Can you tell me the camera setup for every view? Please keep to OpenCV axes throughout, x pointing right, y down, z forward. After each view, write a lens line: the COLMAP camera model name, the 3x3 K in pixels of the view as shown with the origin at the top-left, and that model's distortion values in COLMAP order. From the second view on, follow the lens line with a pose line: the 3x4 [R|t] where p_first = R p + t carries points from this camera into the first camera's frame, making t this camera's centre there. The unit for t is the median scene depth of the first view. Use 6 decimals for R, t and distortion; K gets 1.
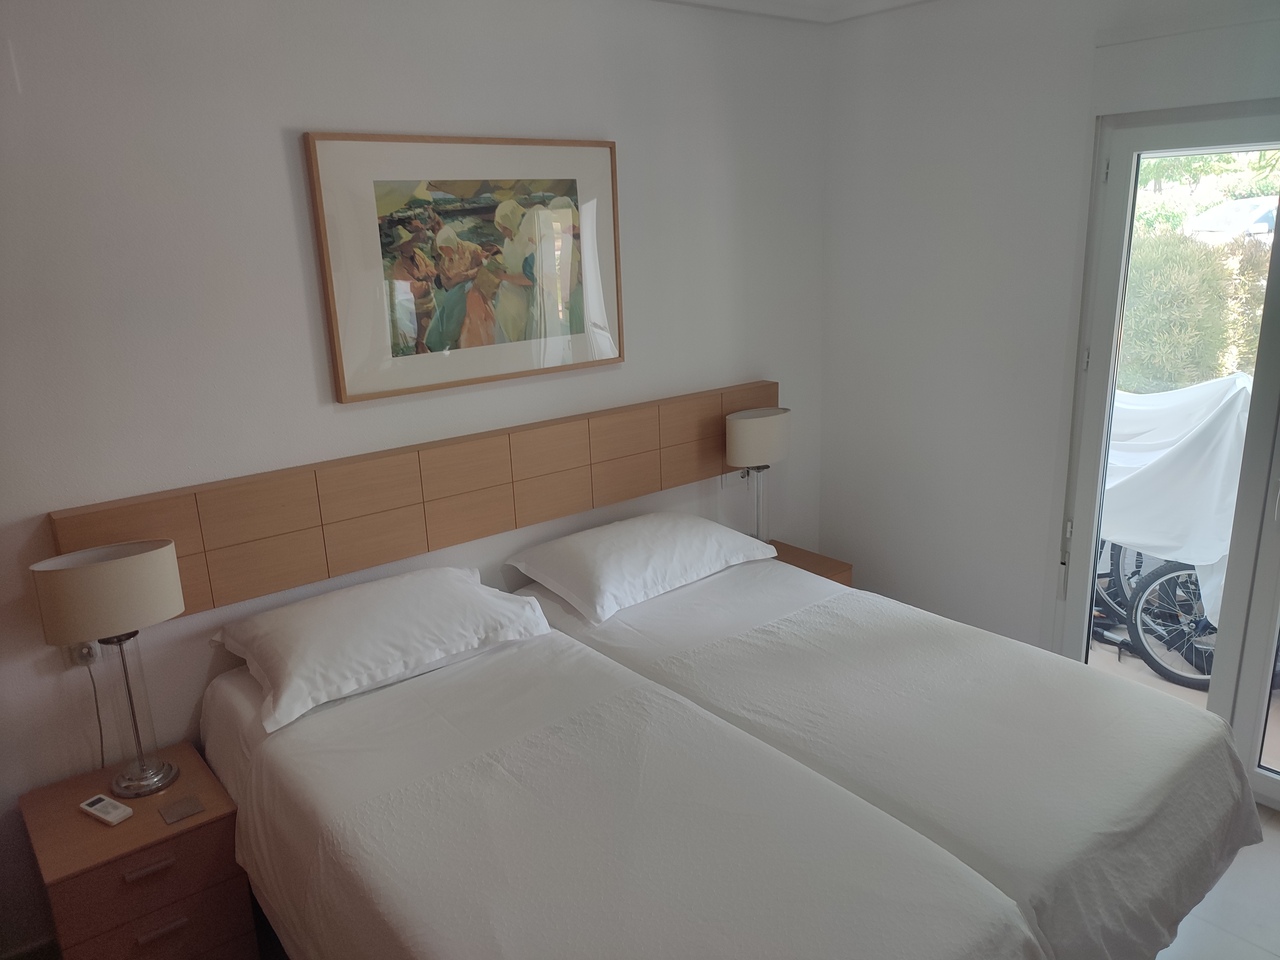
lens RADIAL K [[933.2, 0, 631.4], [0, 933.2, 481.6], [0, 0, 1]] dist [0.028738, -0.025695]
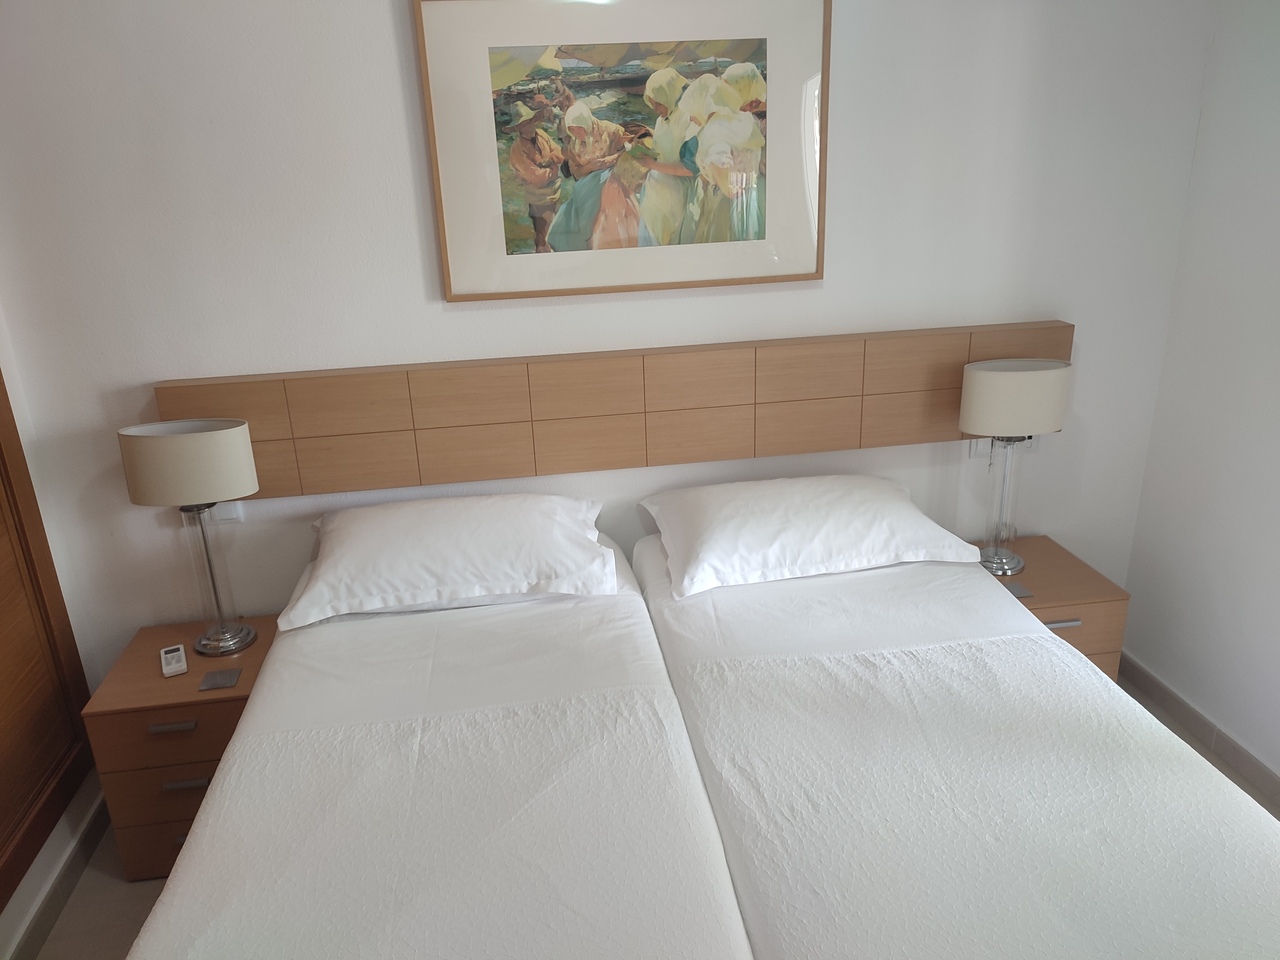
lens RADIAL K [[933.2, 0, 645.0], [0, 933.2, 477.7], [0, 0, 1]] dist [0.028738, -0.025695]
pose [[0.864931, 0.177521, -0.469447, 0.308931], [-0.130379, 0.982719, 0.131398, -0.057415], [0.484661, -0.052444, 0.873129, 0.268703]]
